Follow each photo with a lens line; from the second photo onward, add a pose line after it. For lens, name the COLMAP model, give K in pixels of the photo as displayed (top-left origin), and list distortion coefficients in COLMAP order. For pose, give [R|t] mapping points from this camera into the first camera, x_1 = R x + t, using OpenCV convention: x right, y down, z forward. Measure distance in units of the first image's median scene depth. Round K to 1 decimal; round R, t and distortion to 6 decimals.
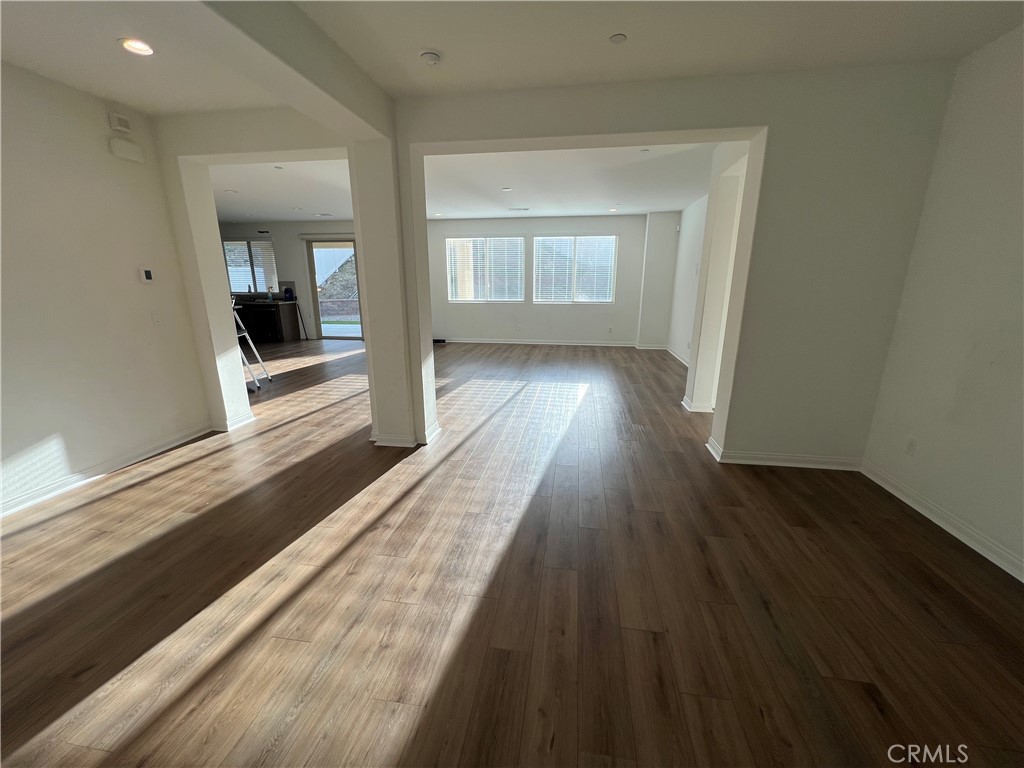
lens RADIAL K [[409.4, 0, 513.4], [0, 409.4, 383.5], [0, 0, 1]] dist [-0.000526, 0.000801]
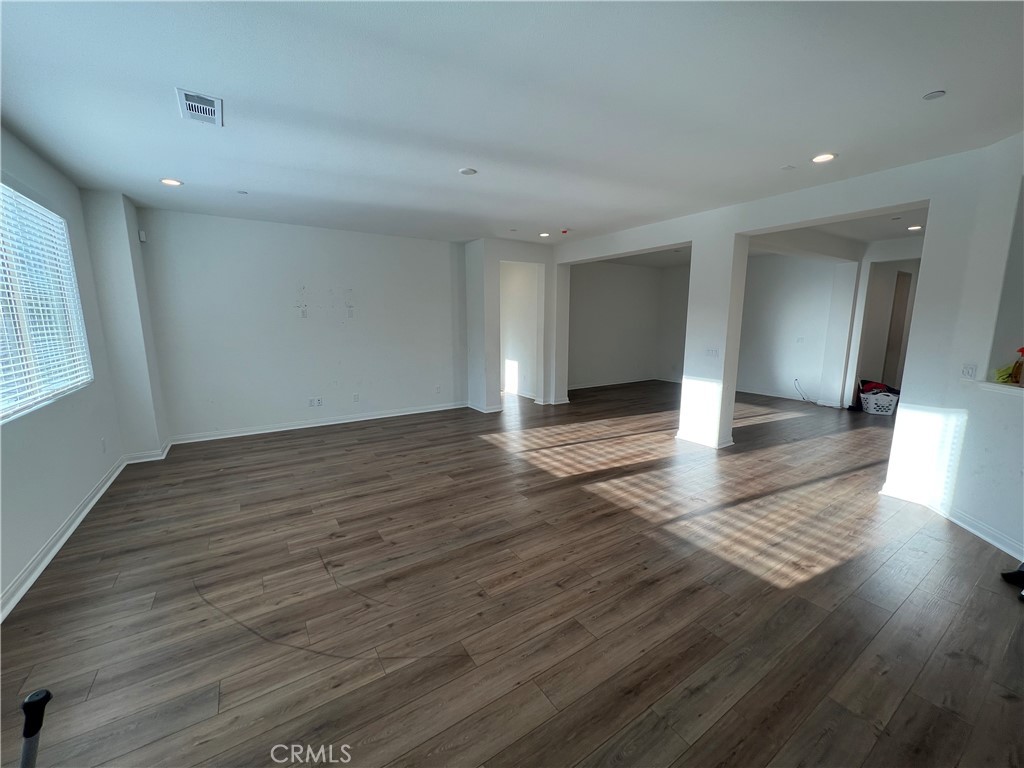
lens RADIAL K [[409.4, 0, 507.2], [0, 409.4, 385.6], [0, 0, 1]] dist [-0.000526, 0.000801]
pose [[-0.669063, -0.117853, 0.733802, -1.228621], [0.184301, 0.930198, 0.317436, -0.900739], [-0.719992, 0.347624, -0.600640, 3.415503]]
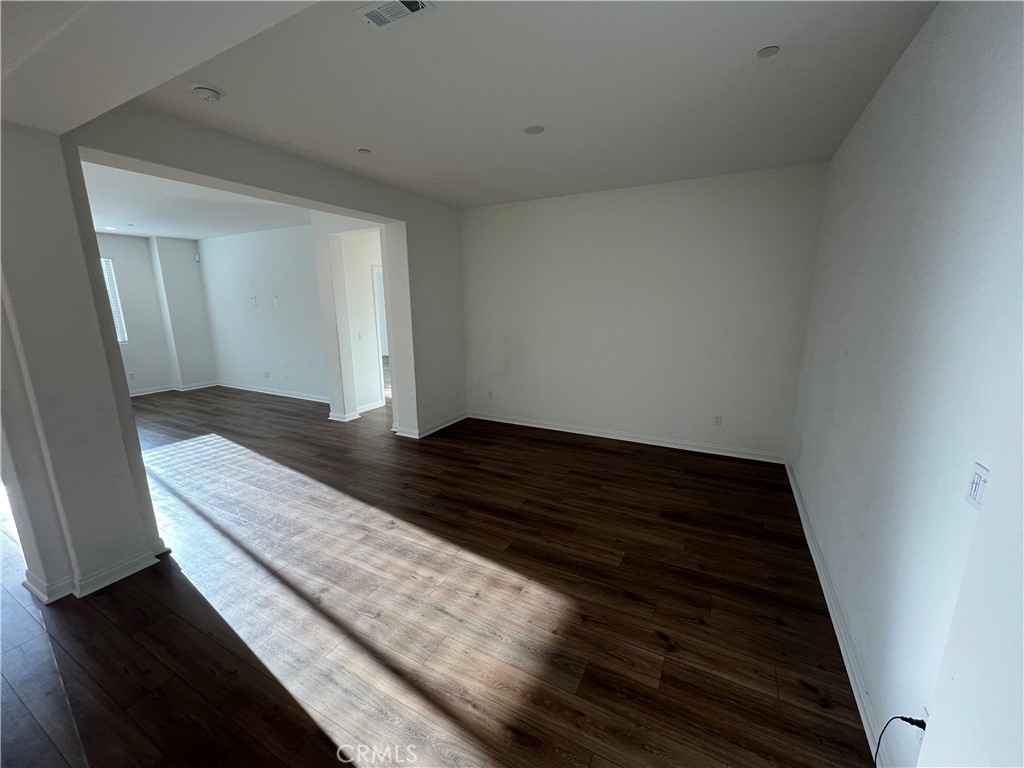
lens RADIAL K [[409.4, 0, 511.2], [0, 409.4, 384.0], [0, 0, 1]] dist [-0.000526, 0.000801]
pose [[0.333958, -0.192366, 0.922750, -0.919151], [0.245569, 0.962903, 0.111862, -0.101725], [-0.910037, 0.189242, 0.368808, 0.170739]]
